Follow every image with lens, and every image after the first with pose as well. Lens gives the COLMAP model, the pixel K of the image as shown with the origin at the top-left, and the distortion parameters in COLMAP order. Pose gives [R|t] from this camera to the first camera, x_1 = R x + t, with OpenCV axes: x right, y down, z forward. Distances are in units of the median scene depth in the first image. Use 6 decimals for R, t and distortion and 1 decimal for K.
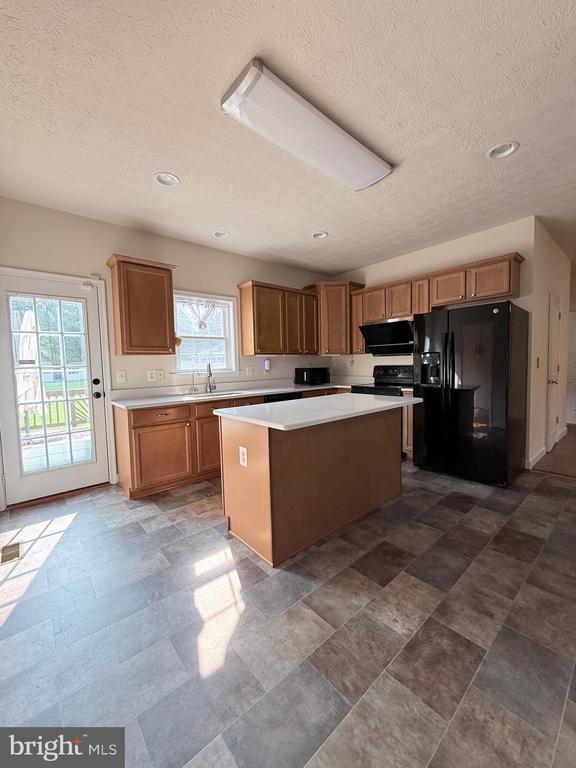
lens RADIAL K [[304.4, 0, 289.2], [0, 304.4, 381.6], [0, 0, 1]] dist [0.000039, -0.000345]
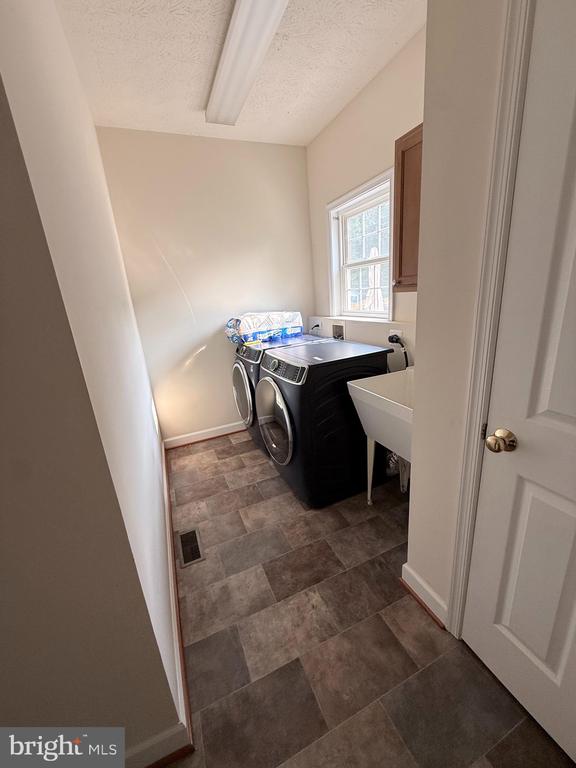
lens RADIAL K [[304.4, 0, 288.5], [0, 304.4, 384.6], [0, 0, 1]] dist [0.000039, -0.000345]
pose [[-0.947236, 0.013171, 0.320266, 0.105990], [0.123541, 0.936964, 0.326857, -0.222963], [-0.295772, 0.349177, -0.889154, 1.703539]]
